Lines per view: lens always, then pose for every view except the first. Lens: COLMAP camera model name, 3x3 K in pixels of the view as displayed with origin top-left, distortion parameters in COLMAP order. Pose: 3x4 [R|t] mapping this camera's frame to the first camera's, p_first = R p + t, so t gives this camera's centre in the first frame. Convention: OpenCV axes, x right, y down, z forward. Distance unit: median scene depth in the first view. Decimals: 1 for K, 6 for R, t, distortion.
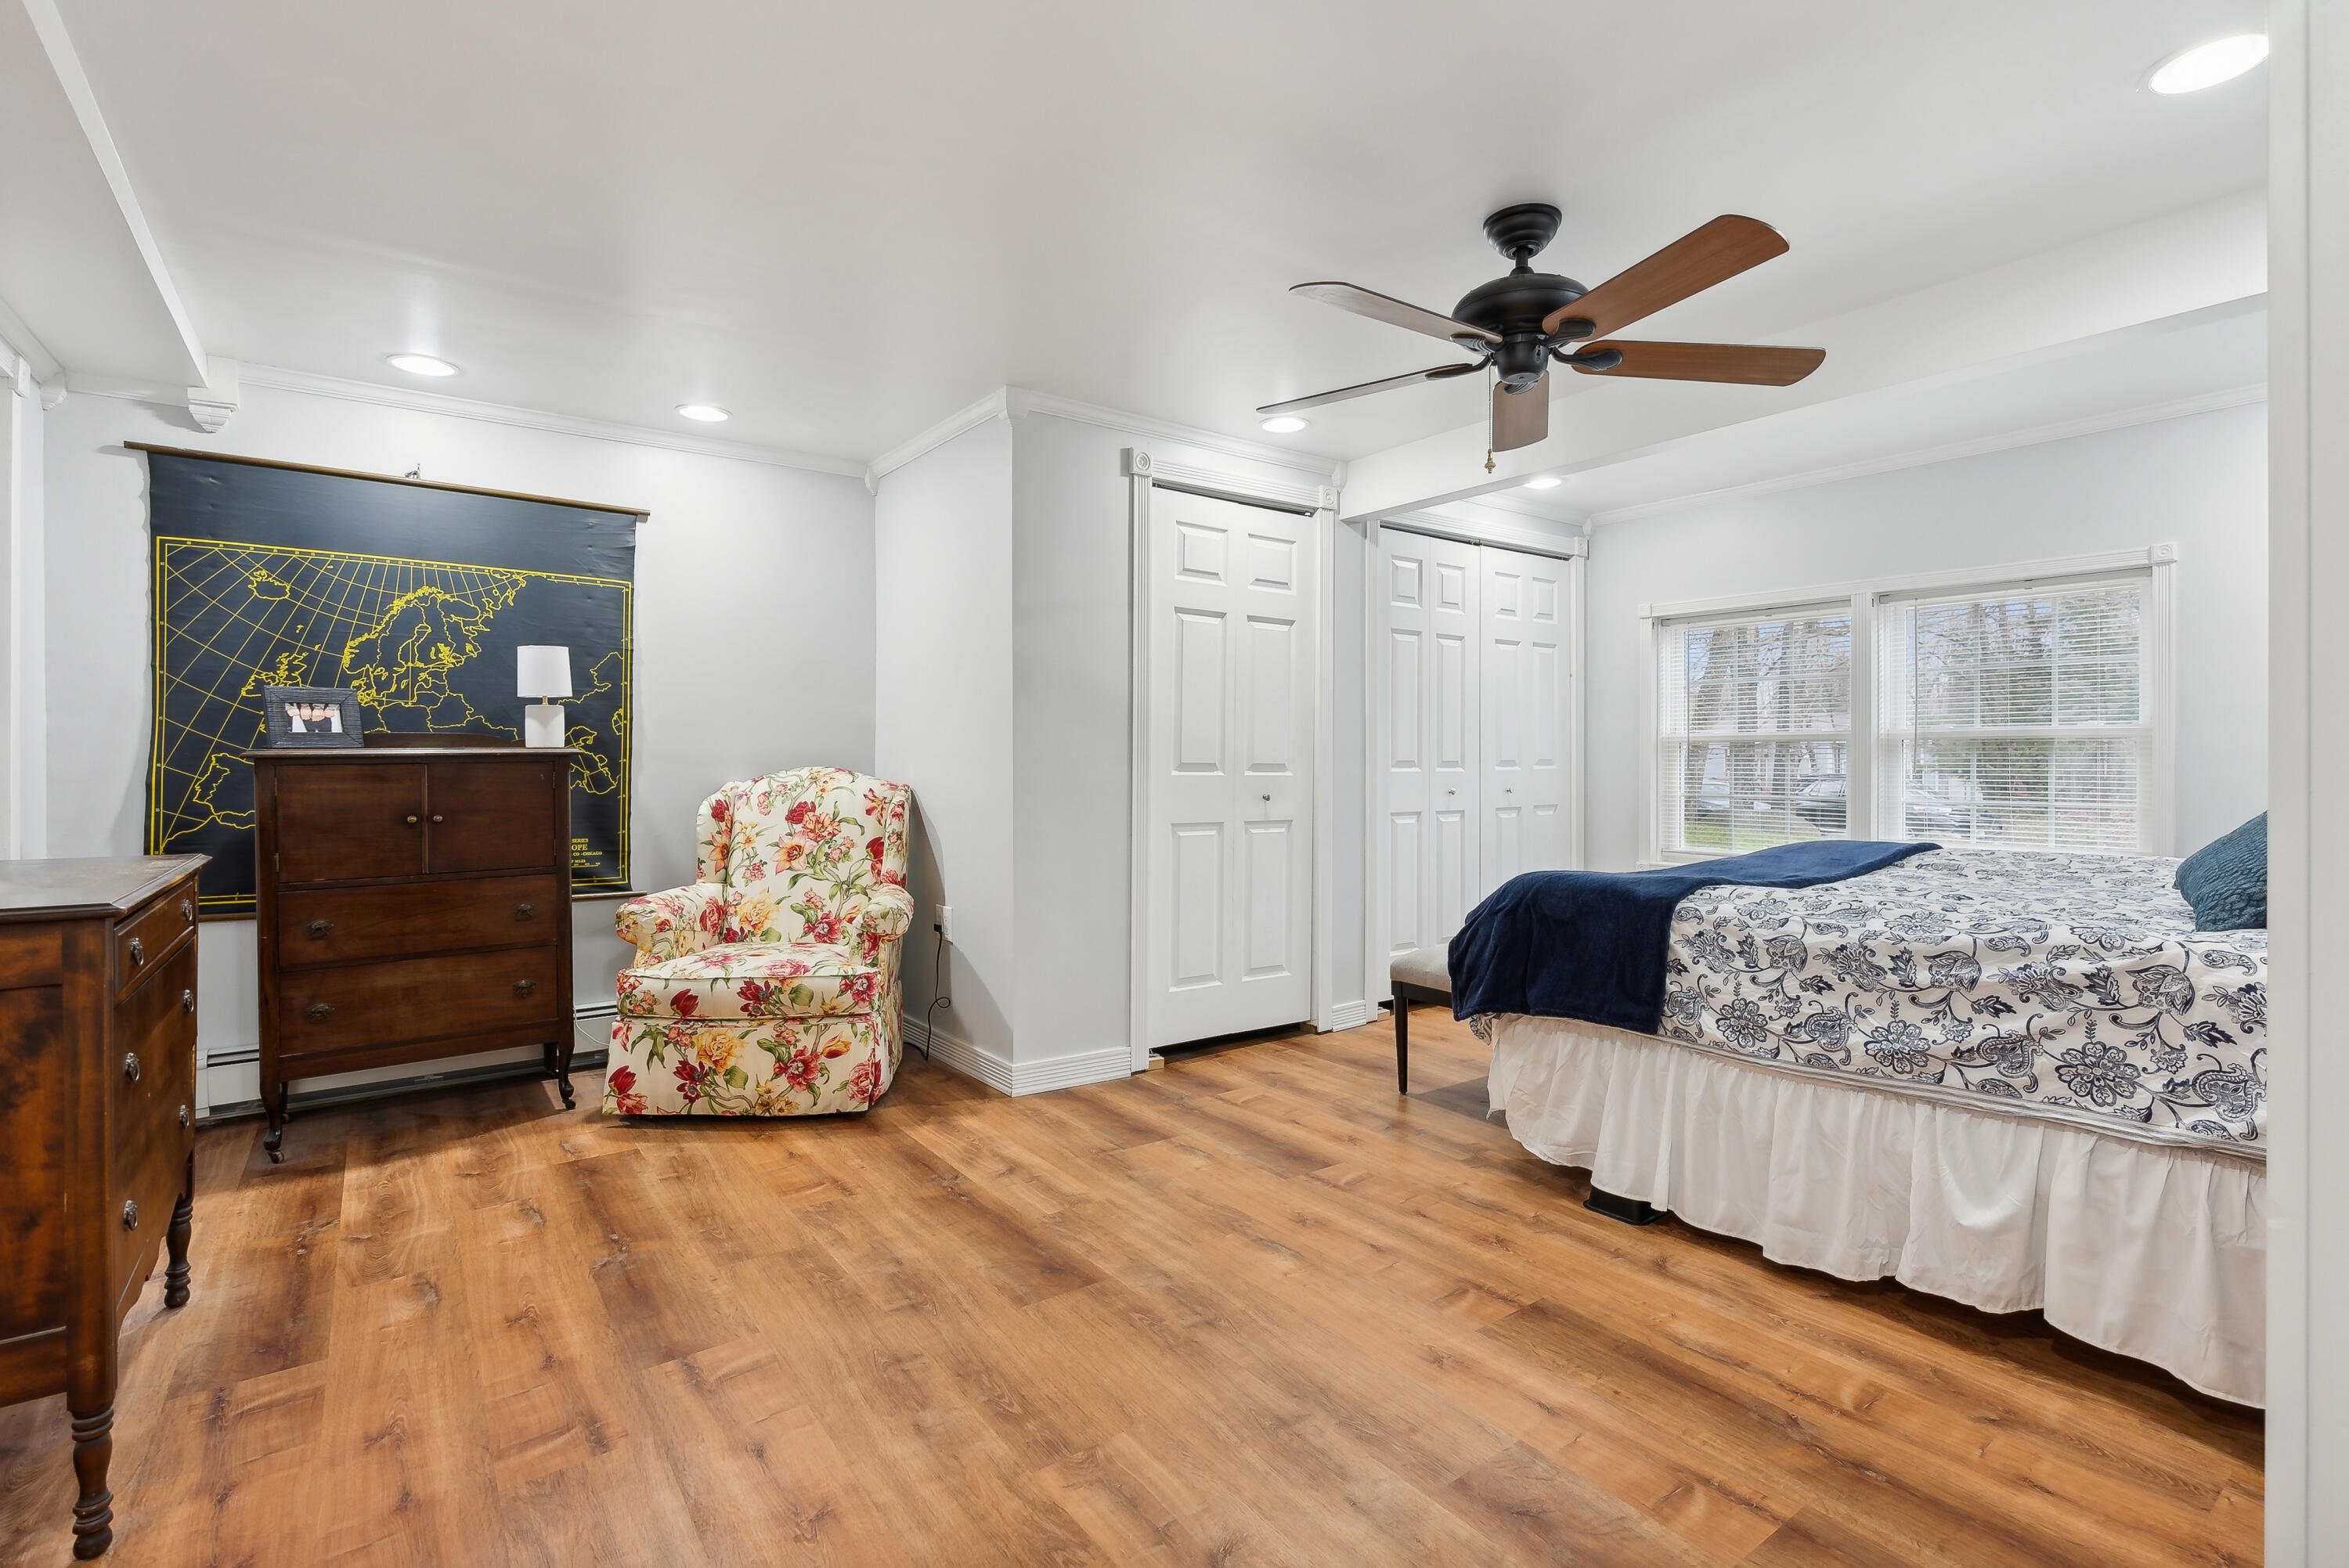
lens RADIAL K [[1089.6, 0, 1185.8], [0, 1089.6, 752.1], [0, 0, 1]] dist [-0.002412, 0.000531]
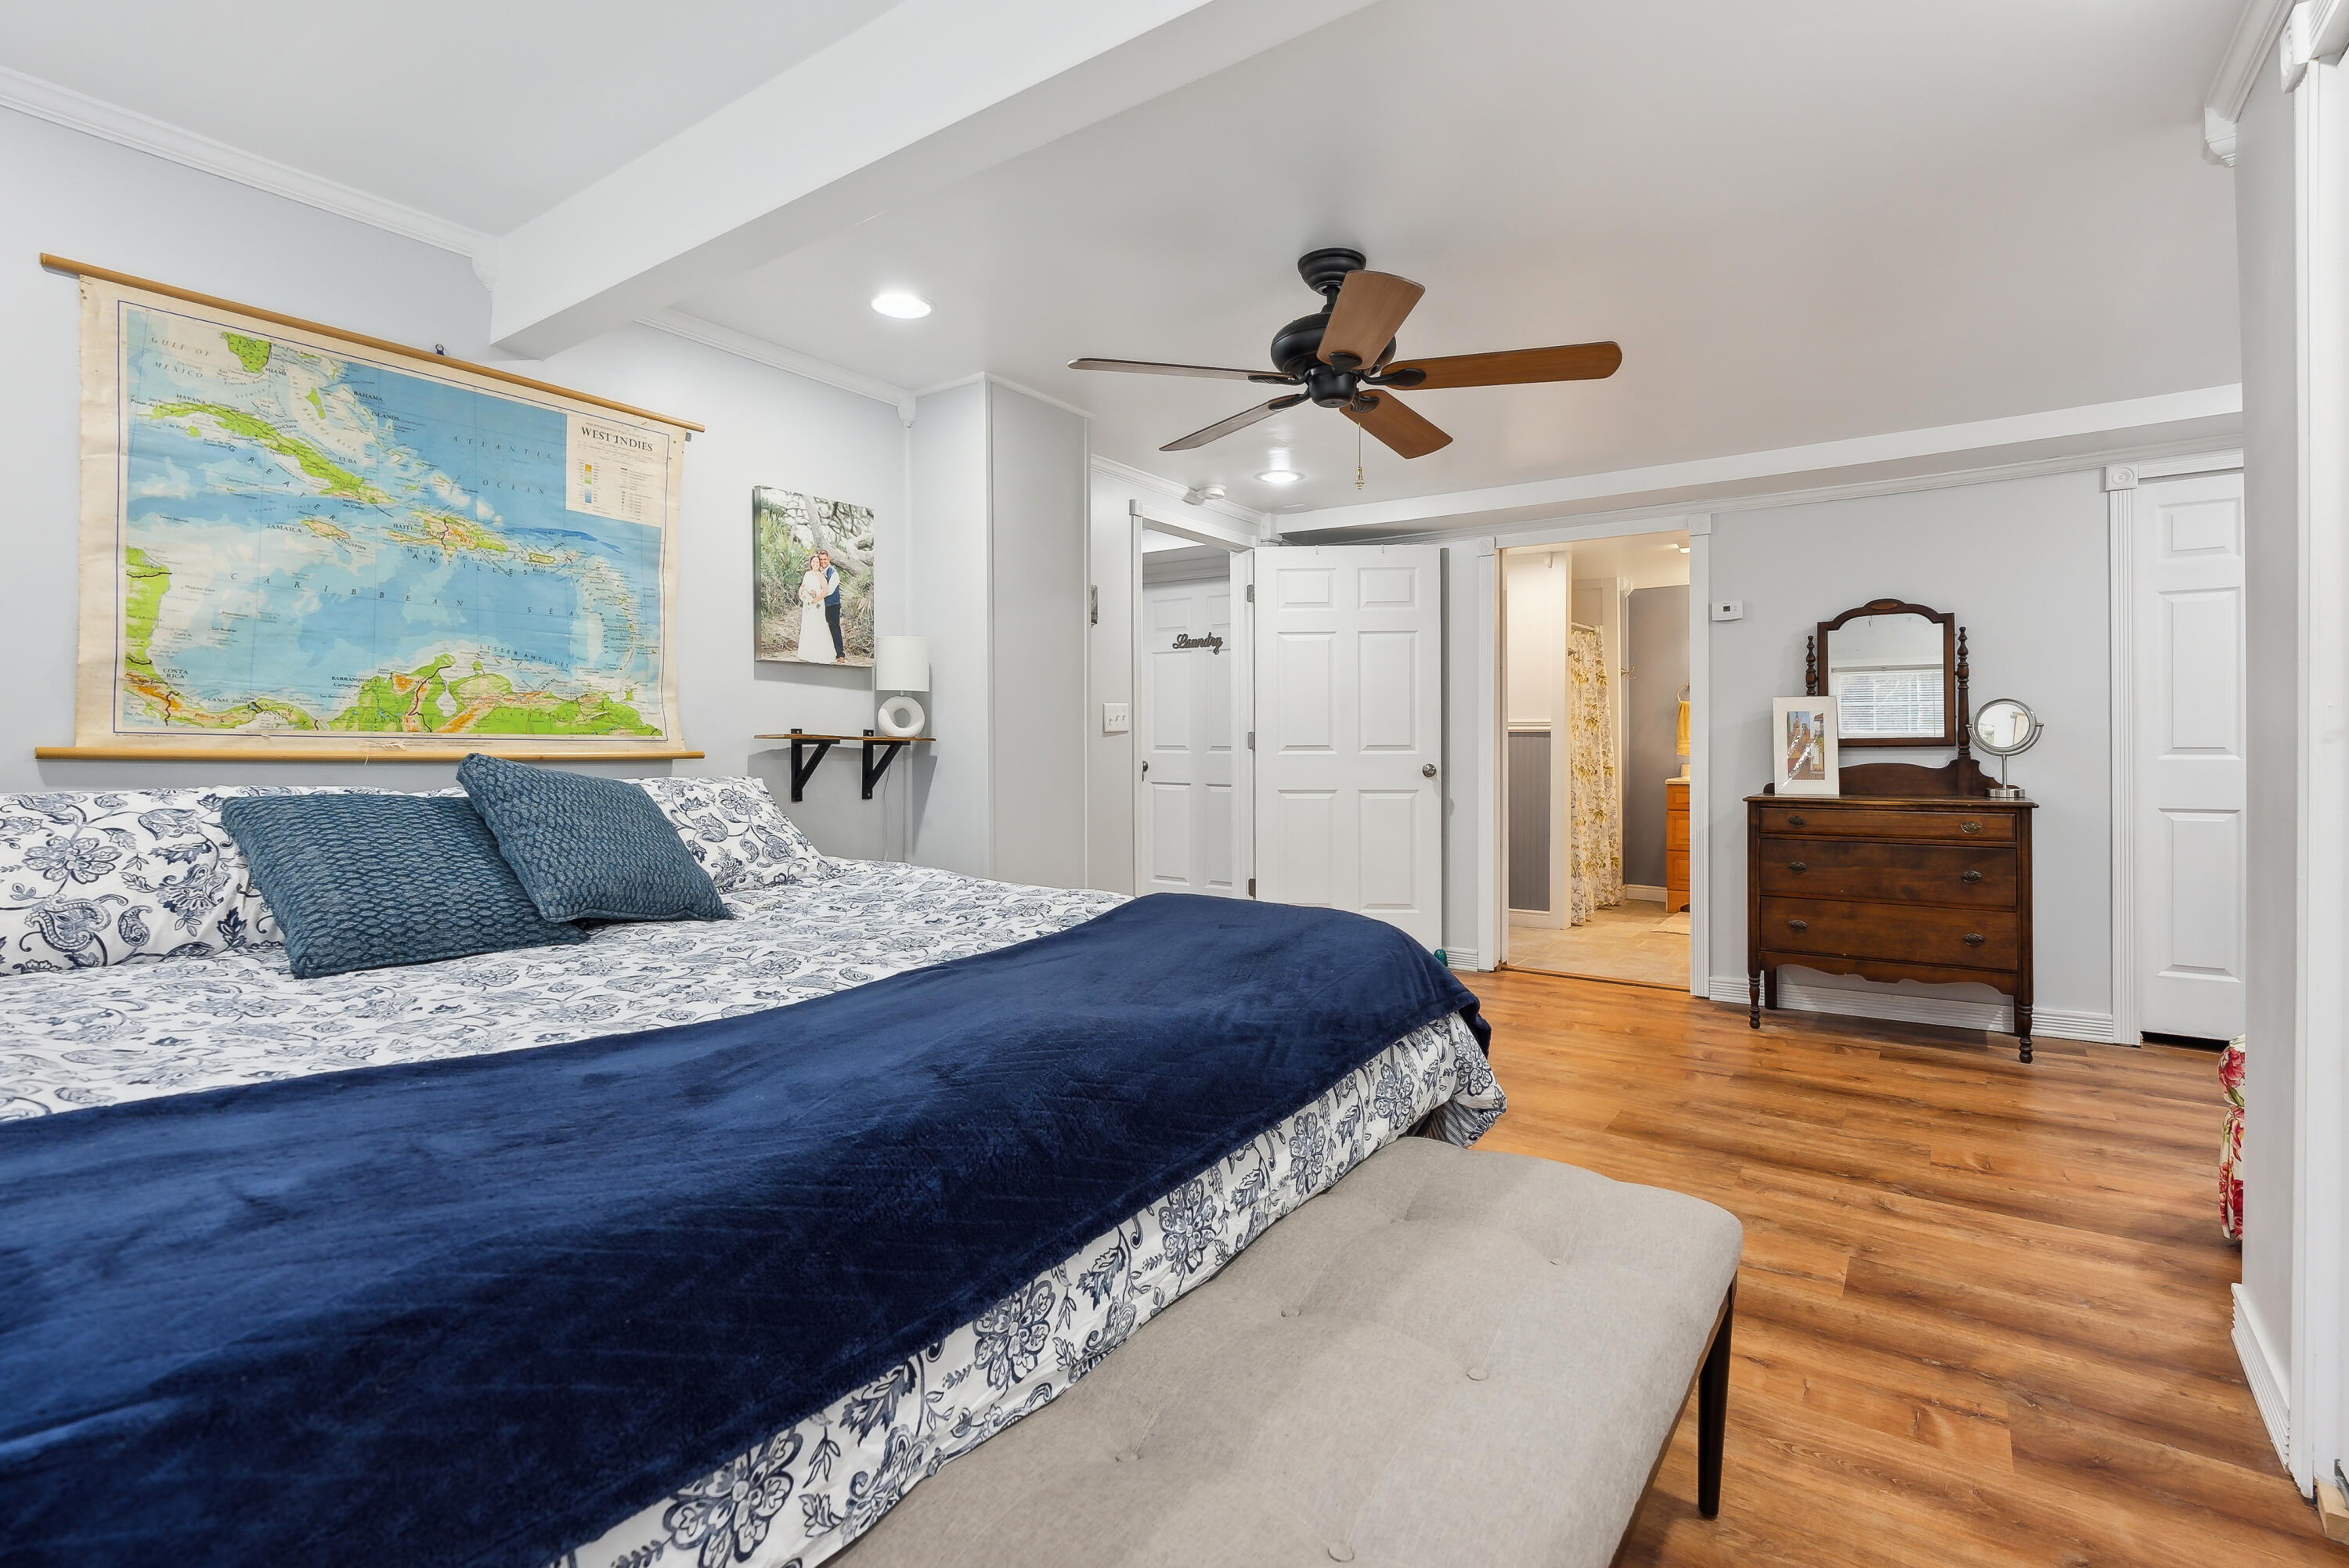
lens RADIAL K [[1089.6, 0, 1185.8], [0, 1089.6, 752.1], [0, 0, 1]] dist [-0.002412, 0.000531]
pose [[-0.950213, 0.000761, -0.311600, 0.660725], [0.000676, 1.000000, 0.000382, 0.010437], [0.311600, 0.000152, -0.950213, 1.671282]]
